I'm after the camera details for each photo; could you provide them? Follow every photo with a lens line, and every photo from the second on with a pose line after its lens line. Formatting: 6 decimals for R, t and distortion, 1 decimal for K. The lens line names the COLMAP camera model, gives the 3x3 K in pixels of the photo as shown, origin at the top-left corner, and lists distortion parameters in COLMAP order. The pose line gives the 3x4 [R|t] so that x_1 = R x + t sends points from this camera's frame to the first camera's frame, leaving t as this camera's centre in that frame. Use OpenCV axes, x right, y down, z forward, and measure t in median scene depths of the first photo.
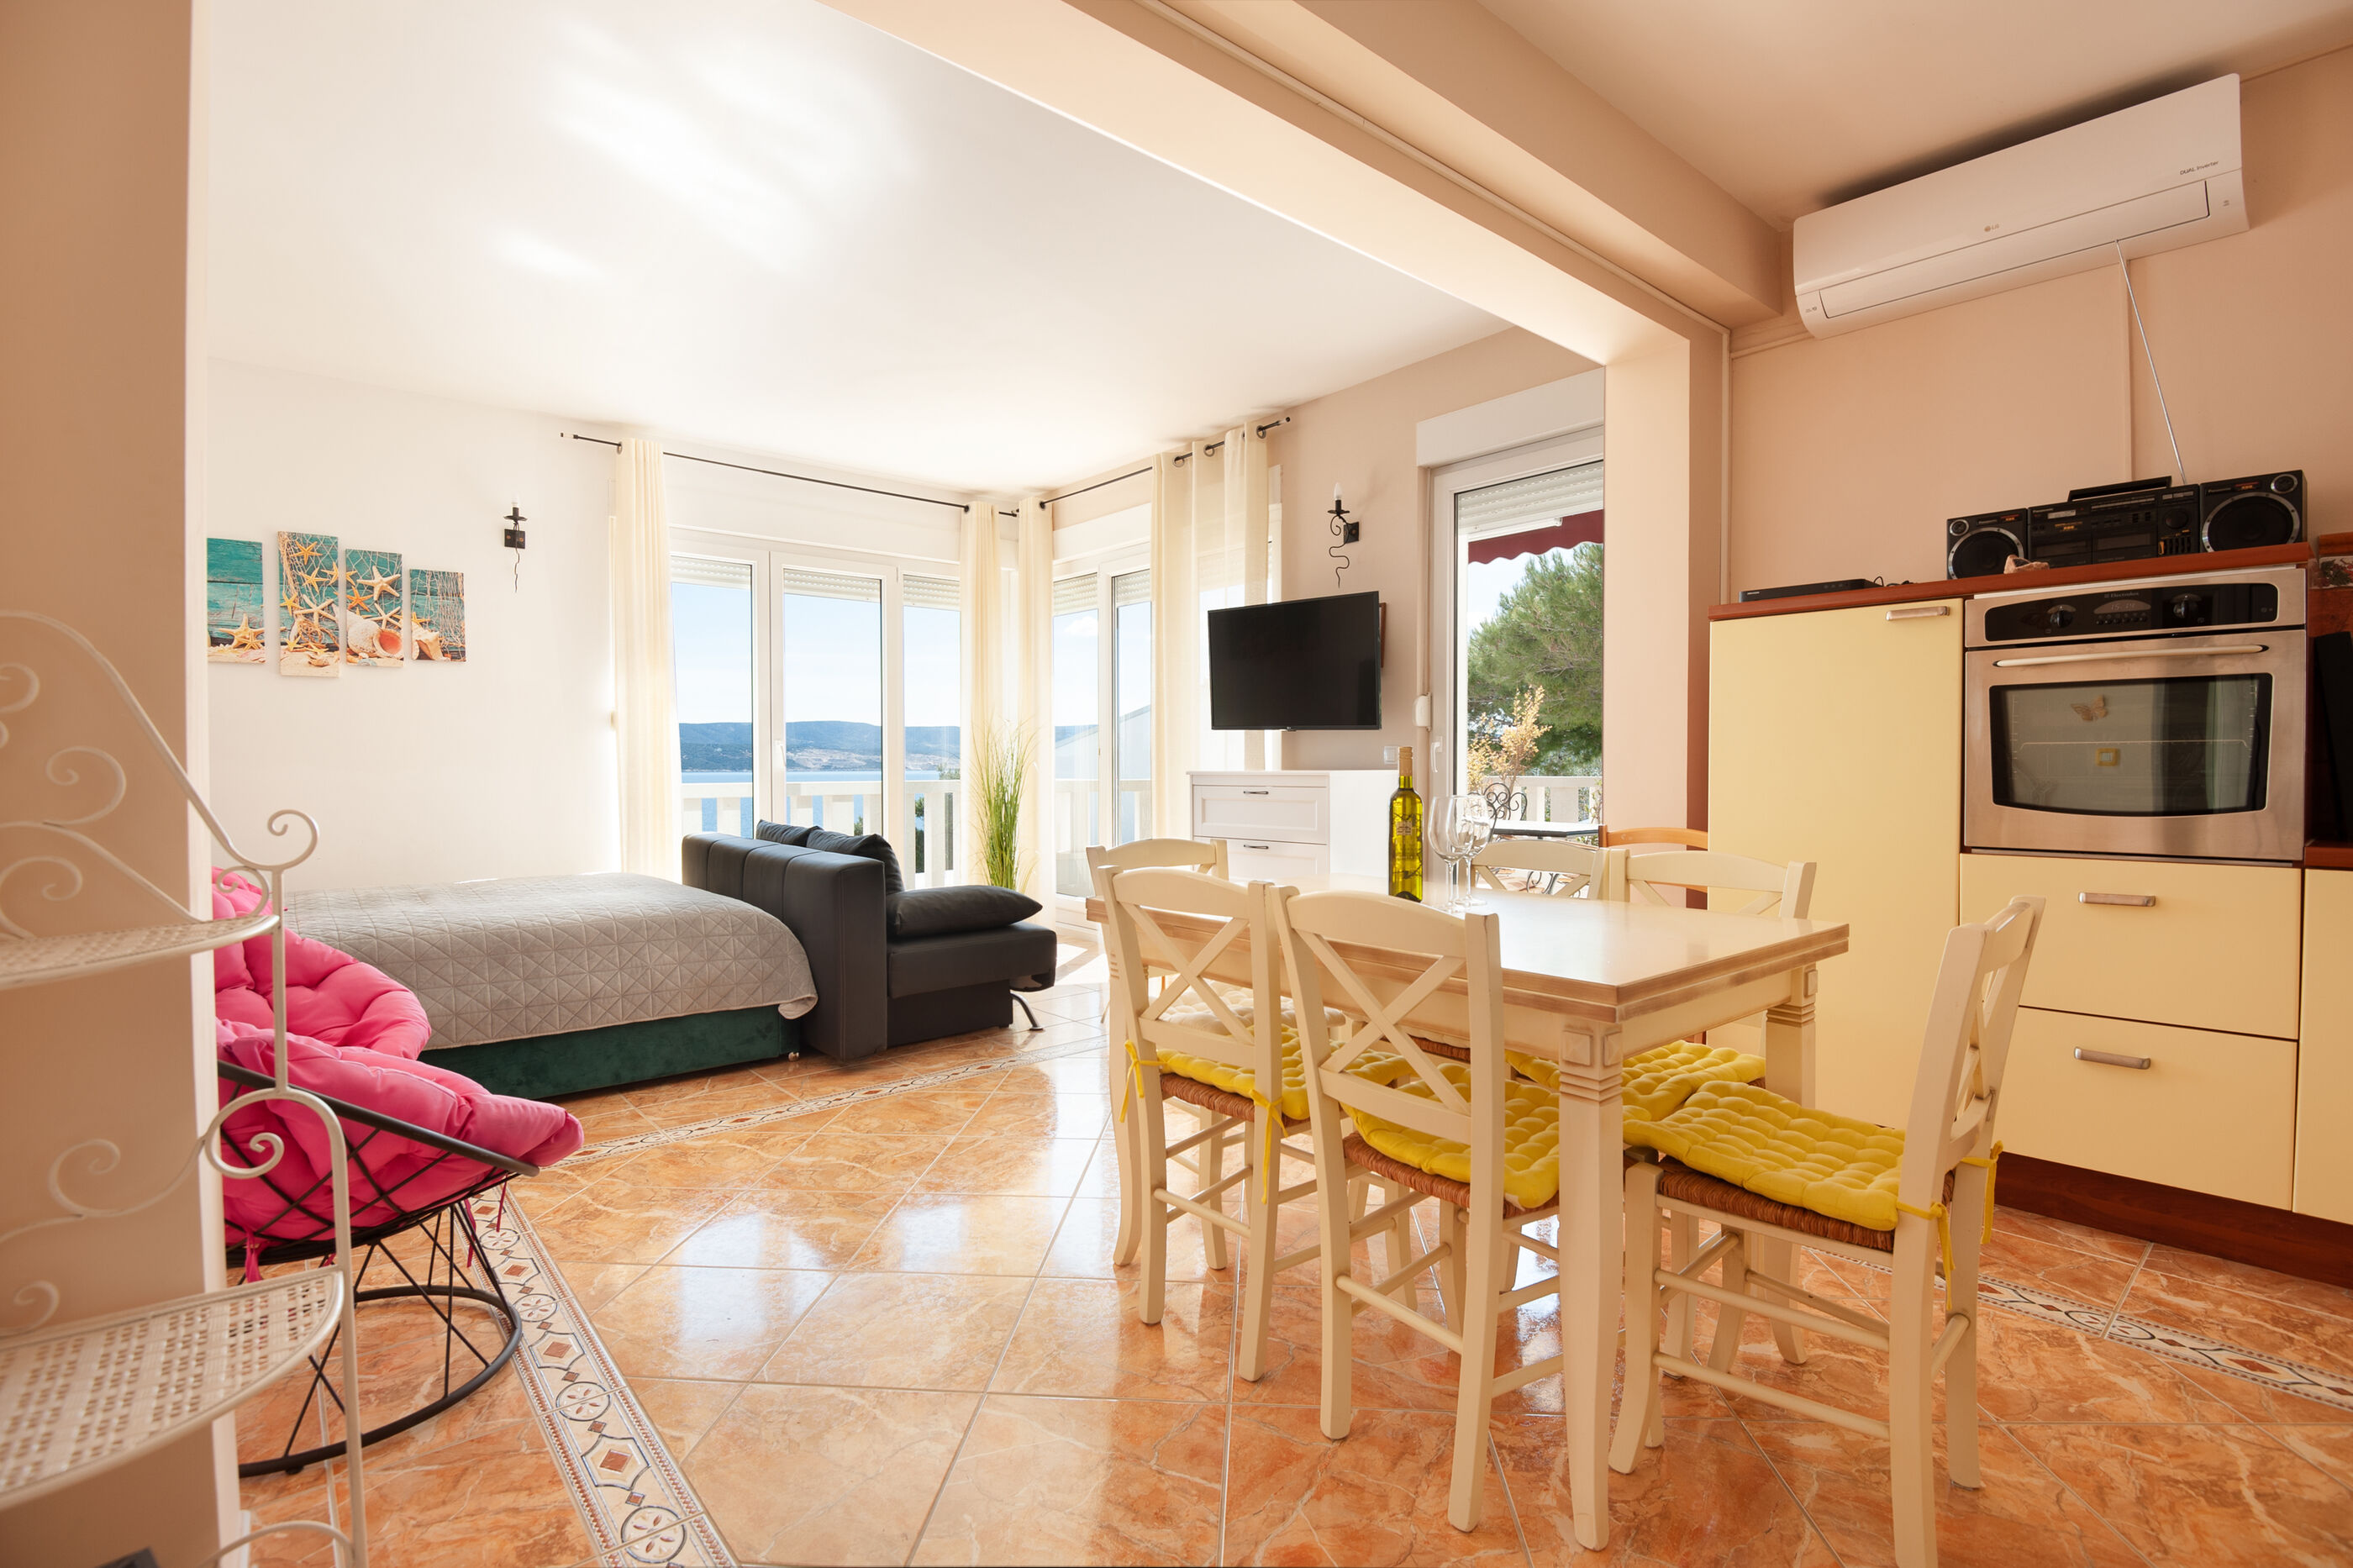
lens RADIAL K [[1090.6, 0, 1189.3], [0, 1090.6, 779.4], [0, 0, 1]] dist [-0.005645, -0.011637]
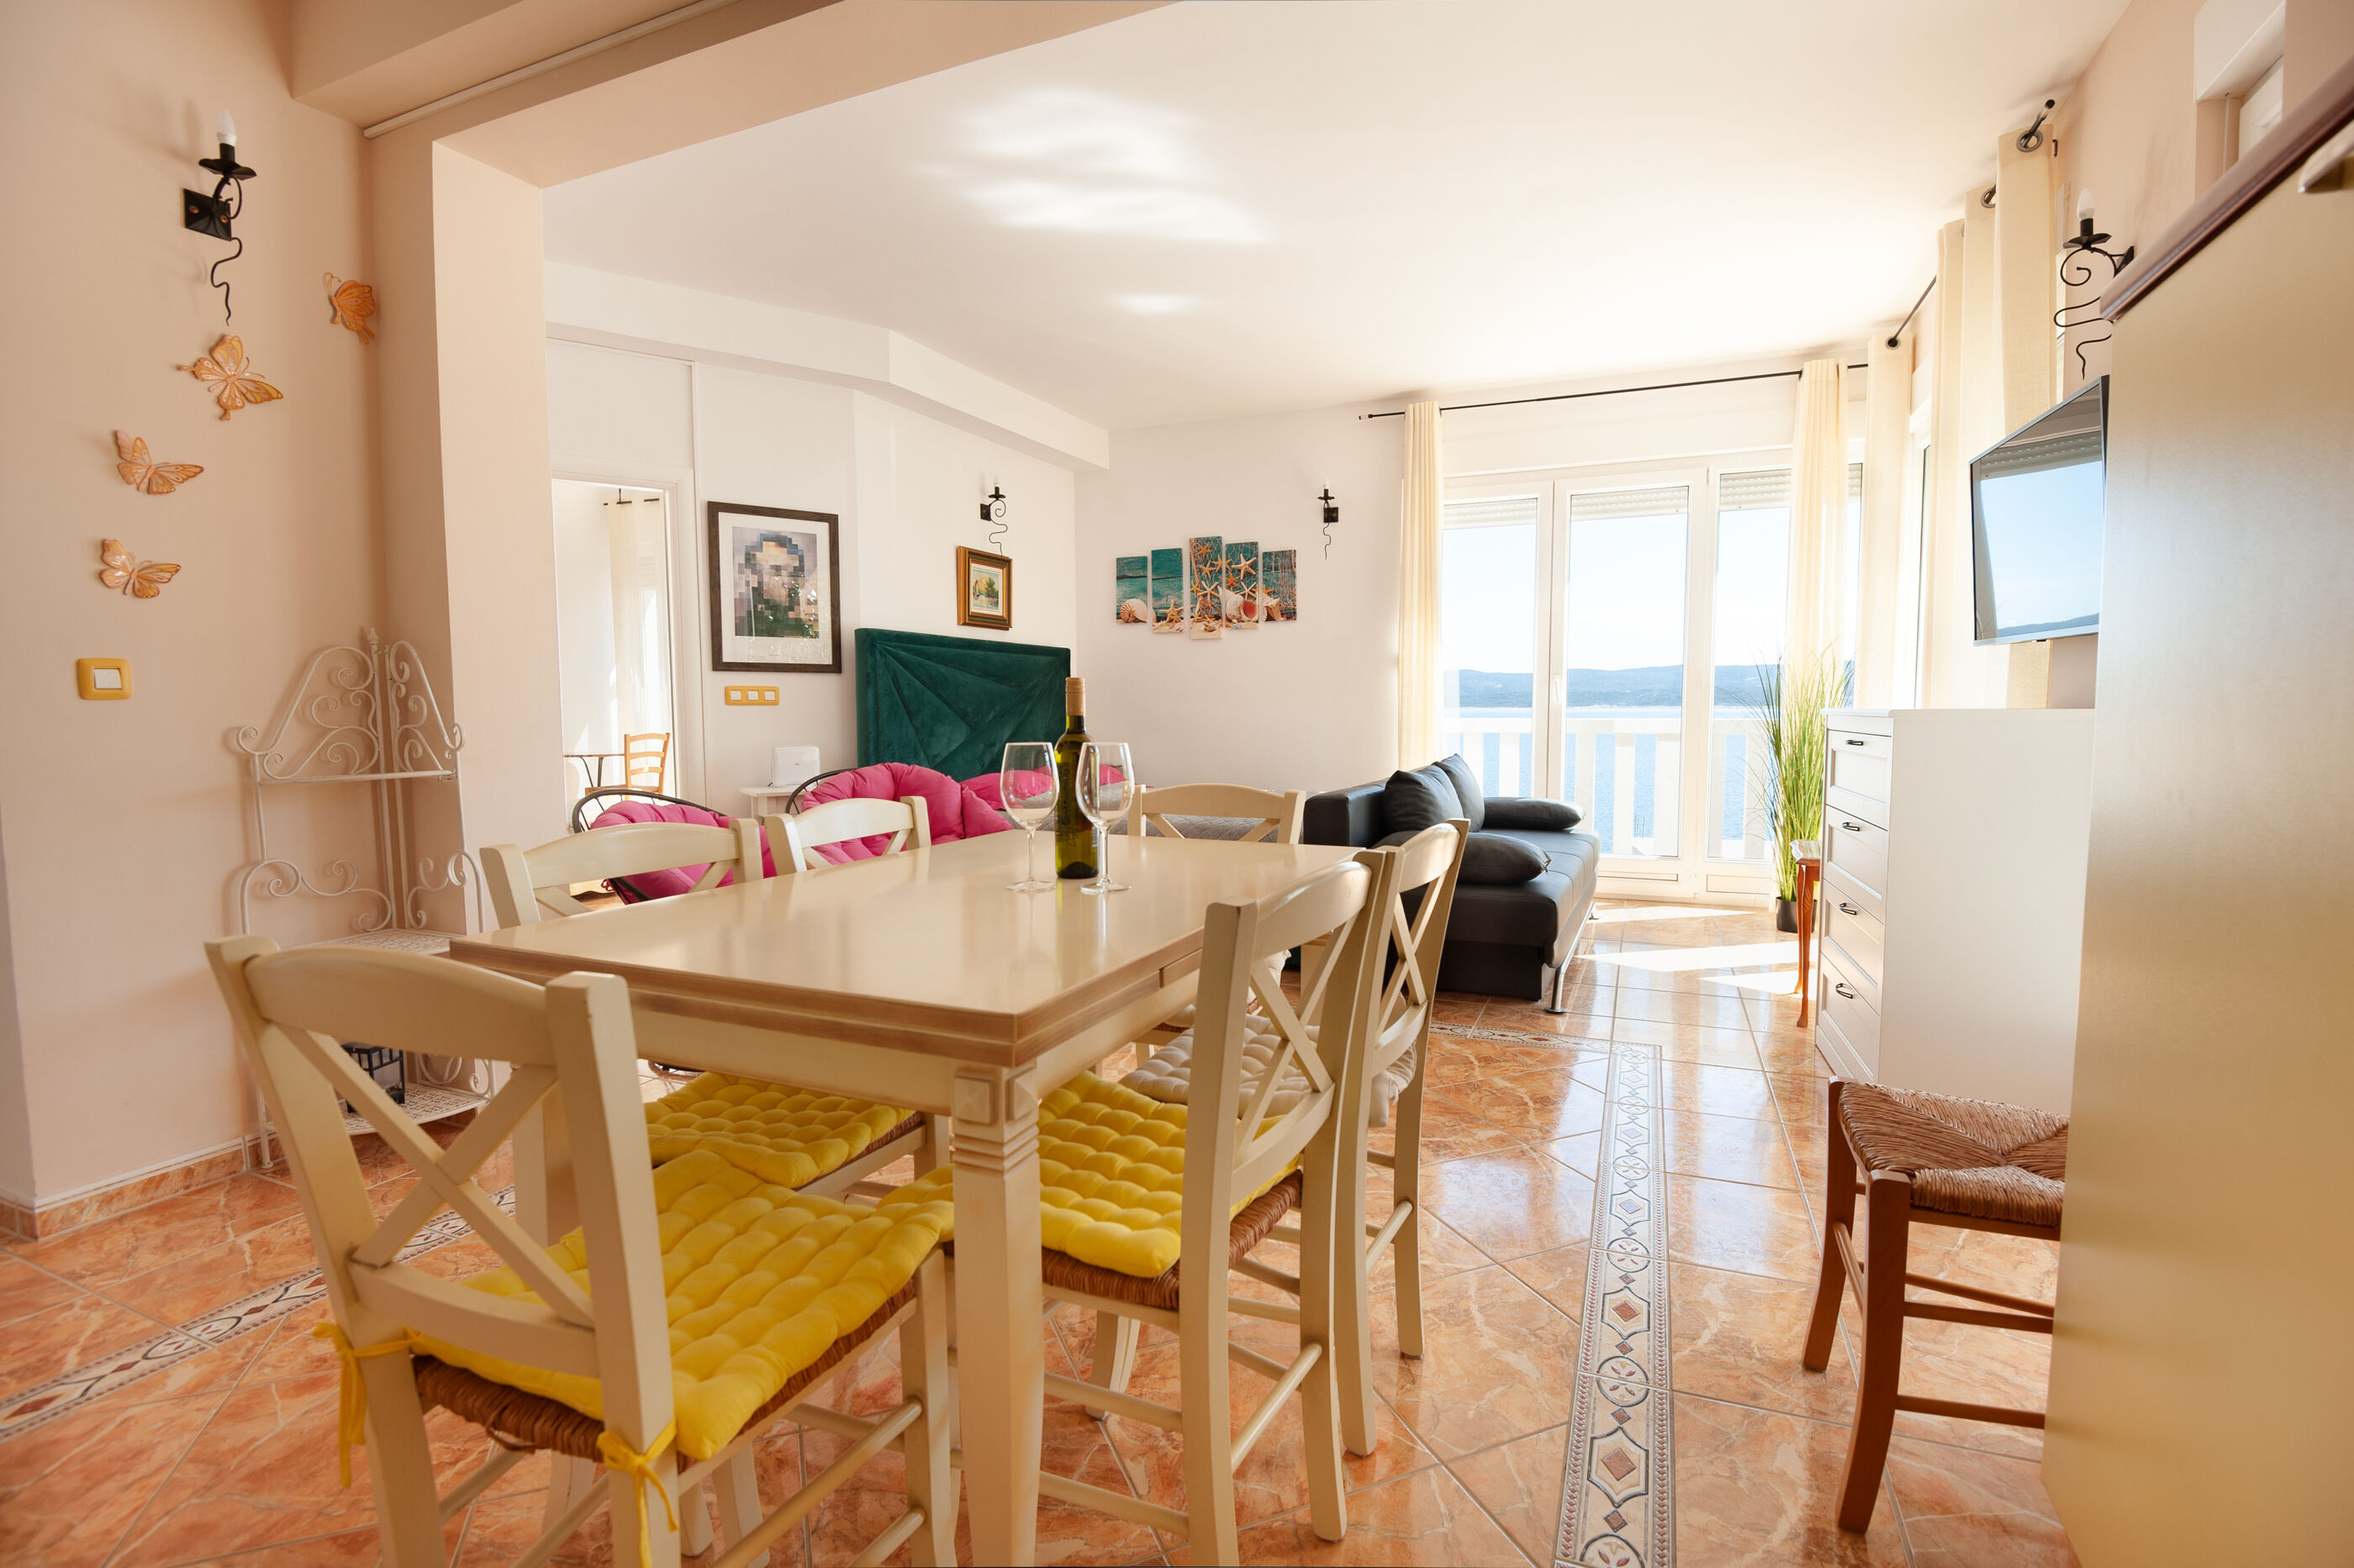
lens RADIAL K [[1091.1, 0, 1207.3], [0, 1091.1, 779.1], [0, 0, 1]] dist [-0.005645, -0.011637]
pose [[0.466110, 0.058469, -0.882793, 0.444575], [-0.009526, 0.998088, 0.061076, 0.000574], [0.884676, -0.020059, 0.465775, 0.324803]]
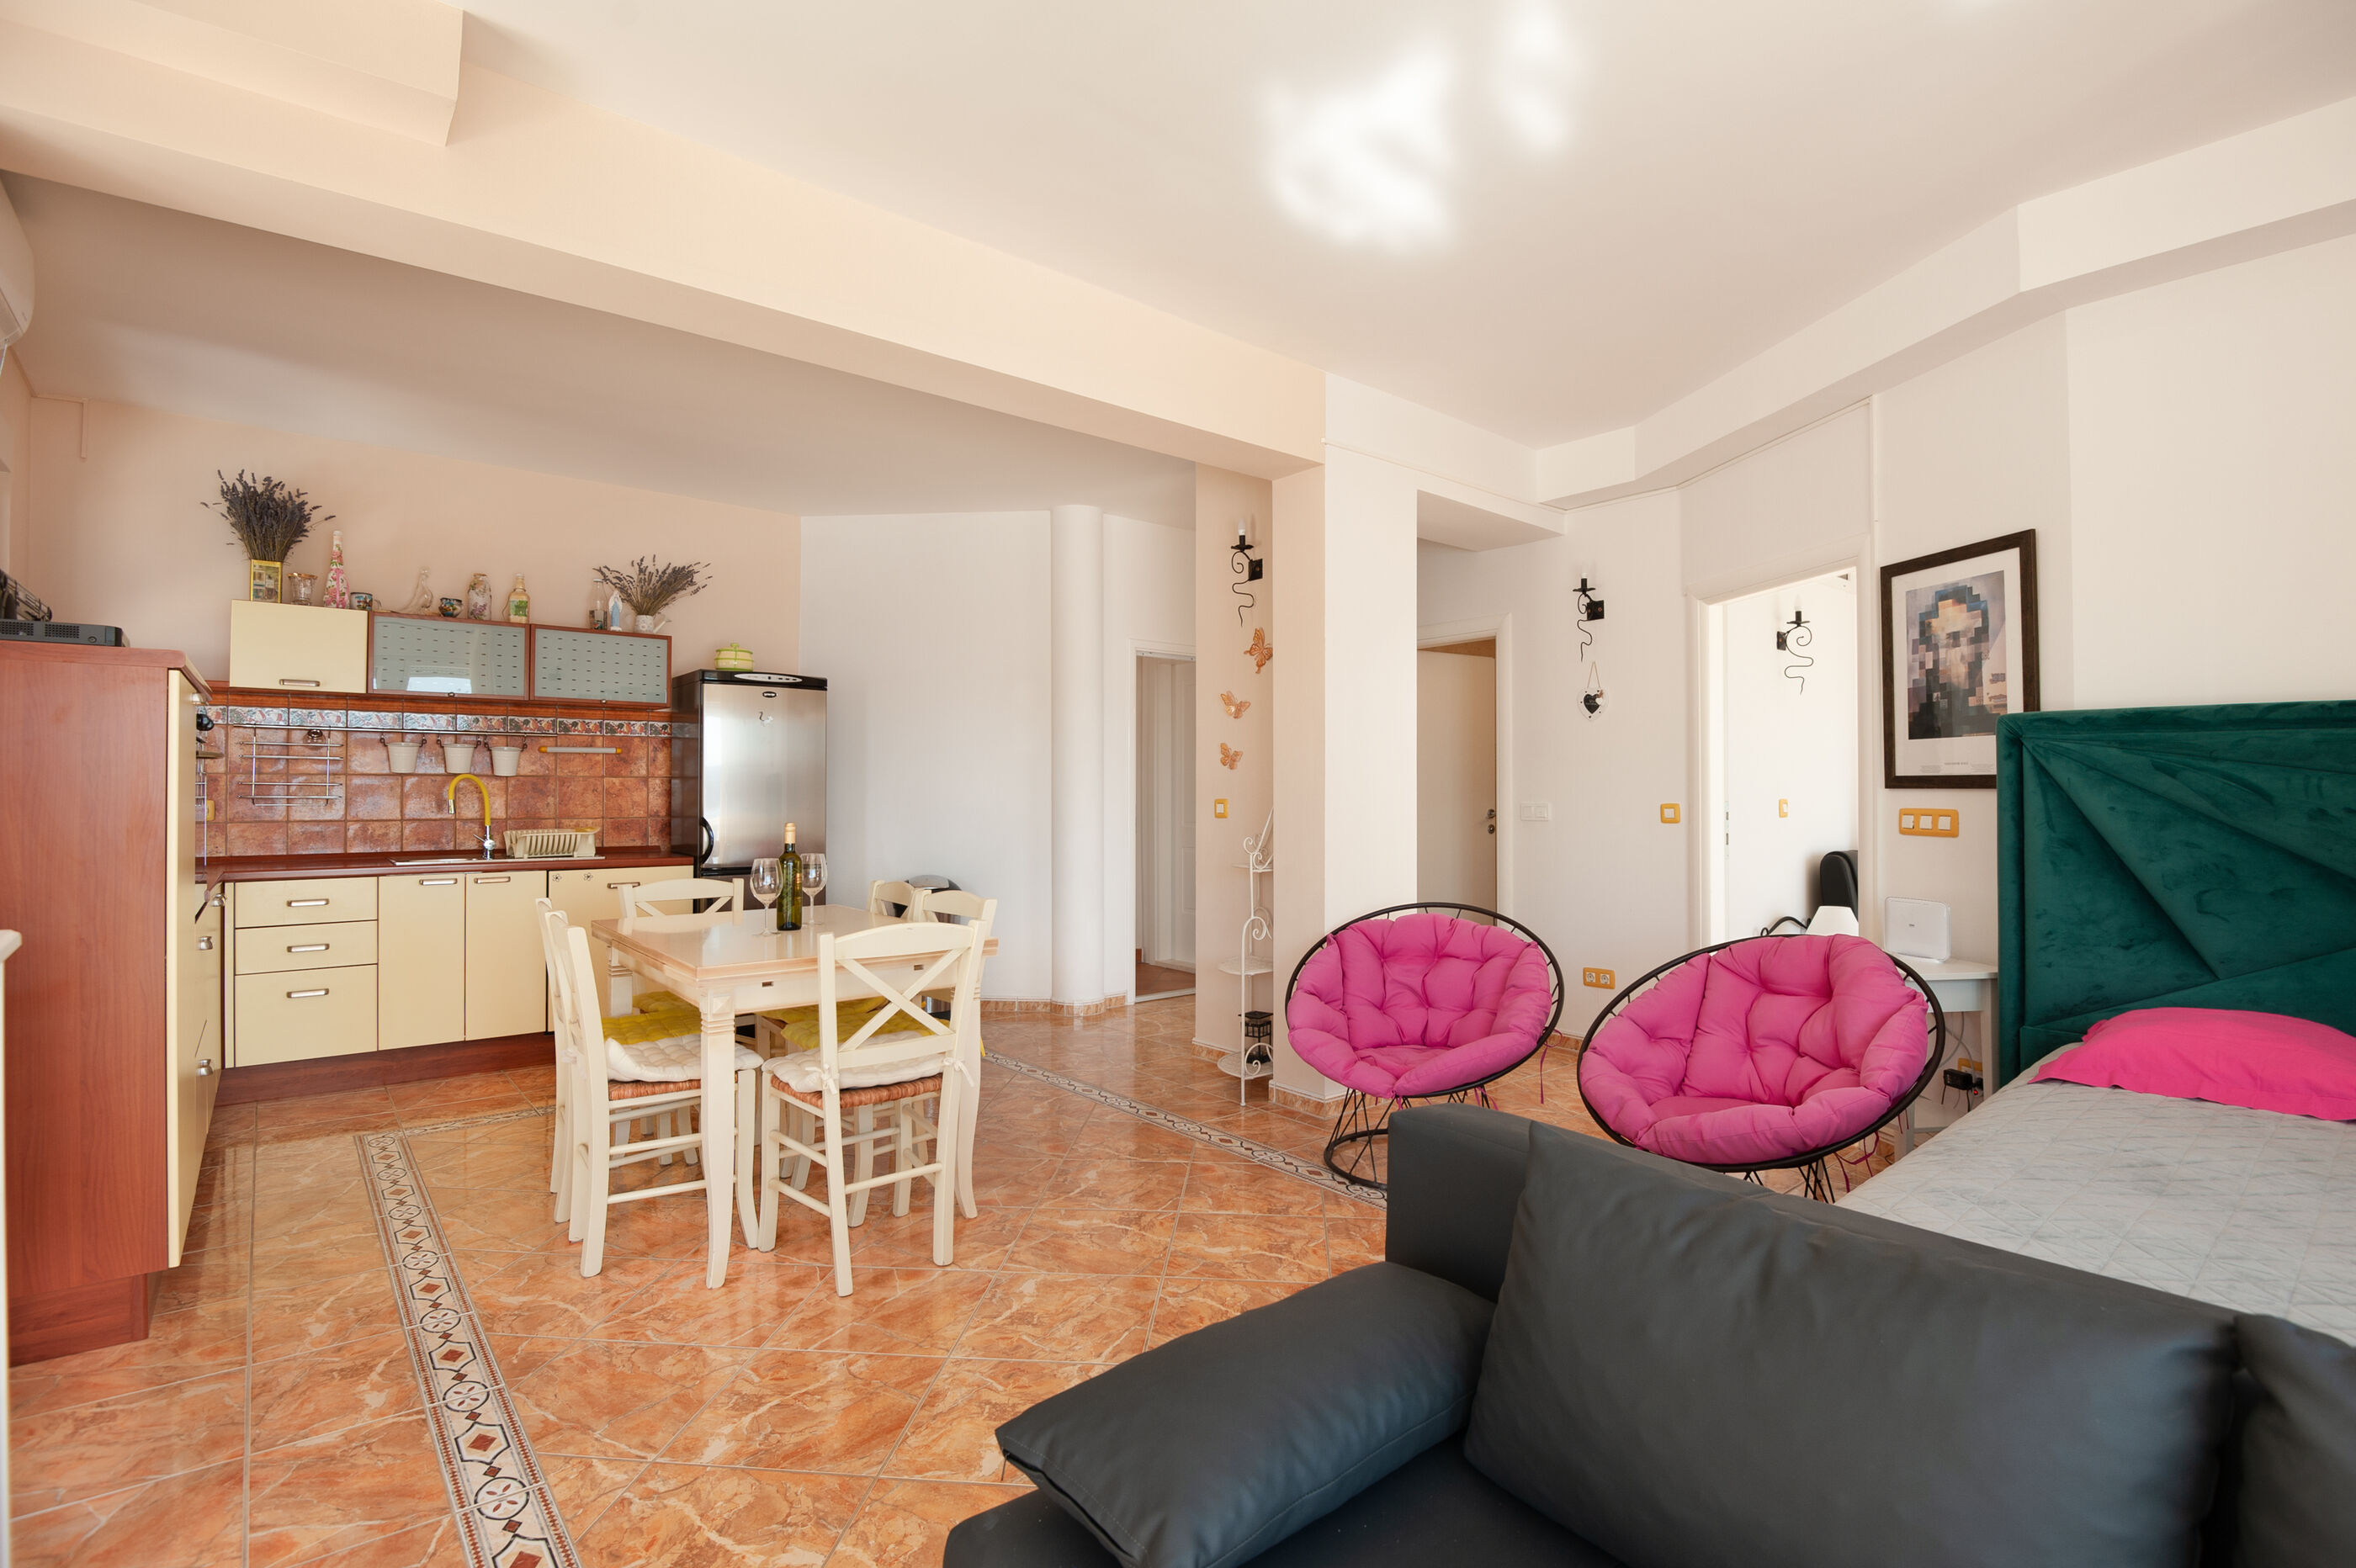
lens RADIAL K [[1091.9, 0, 1189.9], [0, 1091.9, 780.3], [0, 0, 1]] dist [-0.005645, -0.011637]
pose [[-0.999995, 0.001567, 0.002636, -0.170461], [0.001585, 0.999975, 0.006850, -0.044172], [-0.002625, 0.006854, -0.999973, 1.142276]]
